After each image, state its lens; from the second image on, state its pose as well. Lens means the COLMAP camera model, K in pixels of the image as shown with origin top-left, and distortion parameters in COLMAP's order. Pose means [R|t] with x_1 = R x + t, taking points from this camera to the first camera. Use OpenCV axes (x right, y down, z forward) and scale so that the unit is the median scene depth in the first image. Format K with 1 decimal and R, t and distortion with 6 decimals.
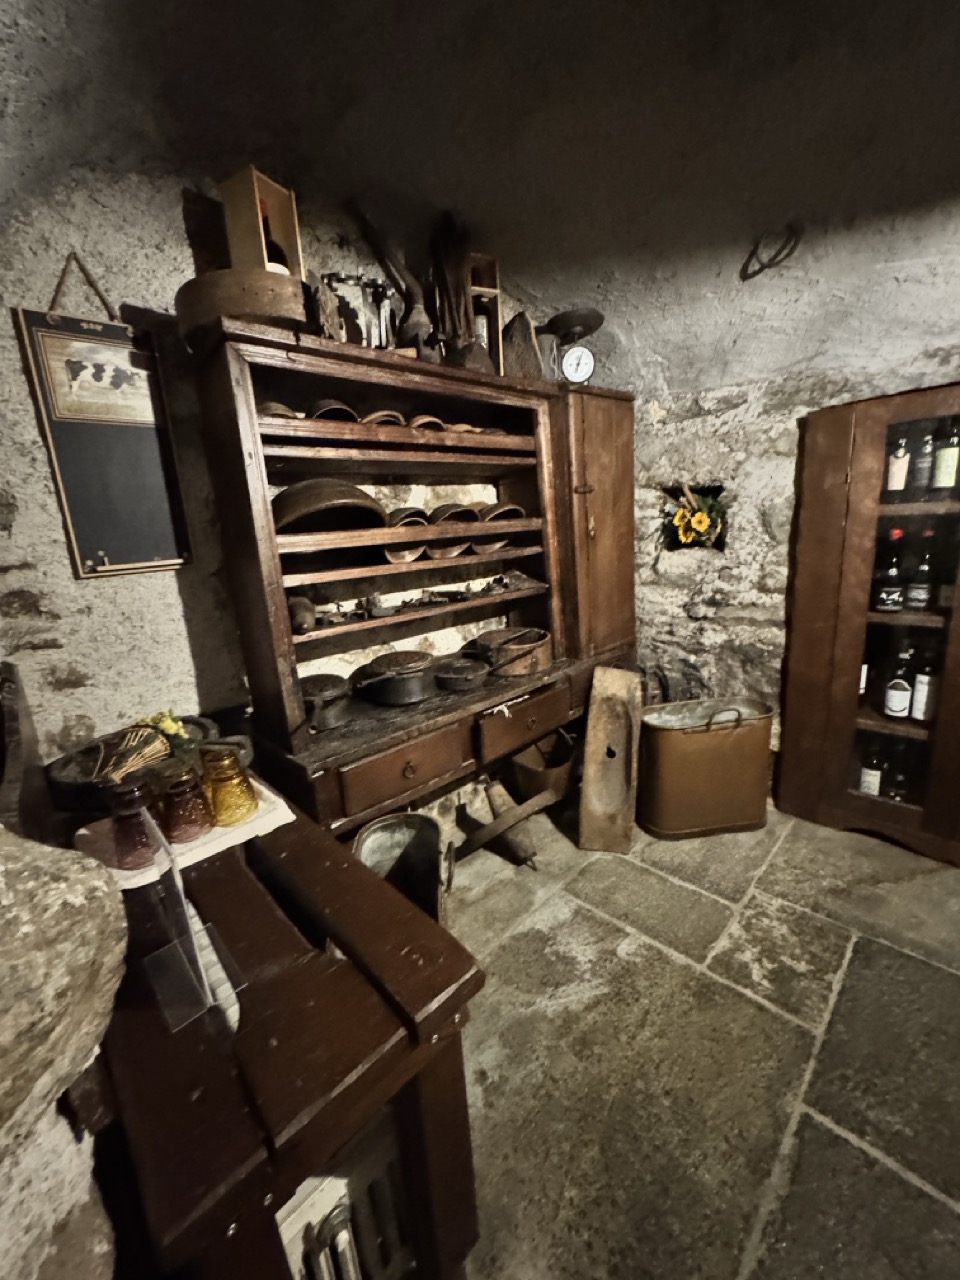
lens RADIAL K [[509.0, 0, 480.3], [0, 509.0, 640.4], [0, 0, 1]] dist [-0.004107, 0.000405]
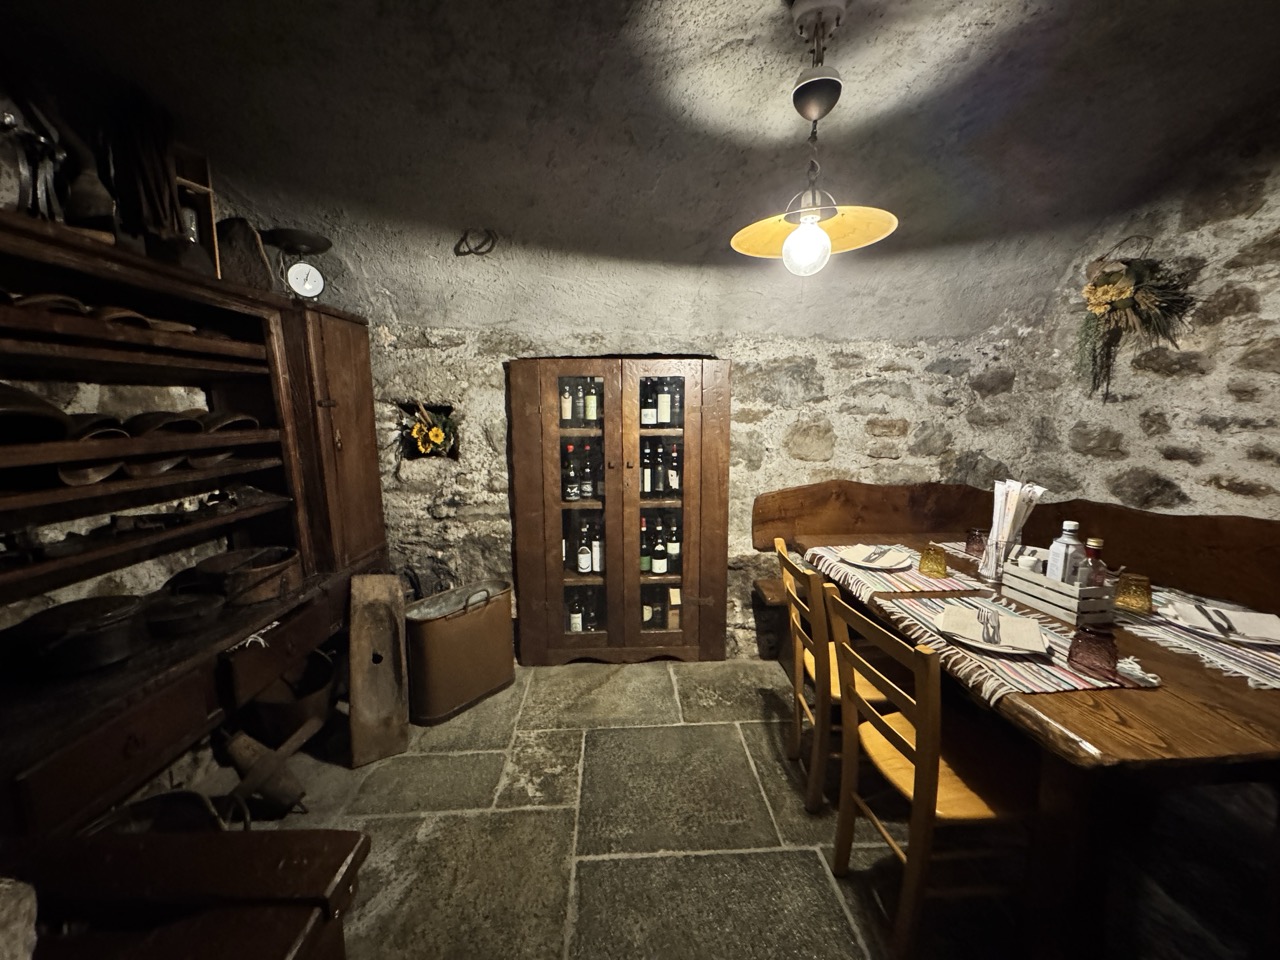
lens RADIAL K [[509.0, 0, 640.9], [0, 509.0, 478.3], [0, 0, 1]] dist [-0.004107, 0.000405]
pose [[0.668425, -0.038914, 0.742761, -0.140849], [0.127585, 0.989827, -0.062959, -0.003791], [-0.732755, 0.136848, 0.666590, -0.119456]]
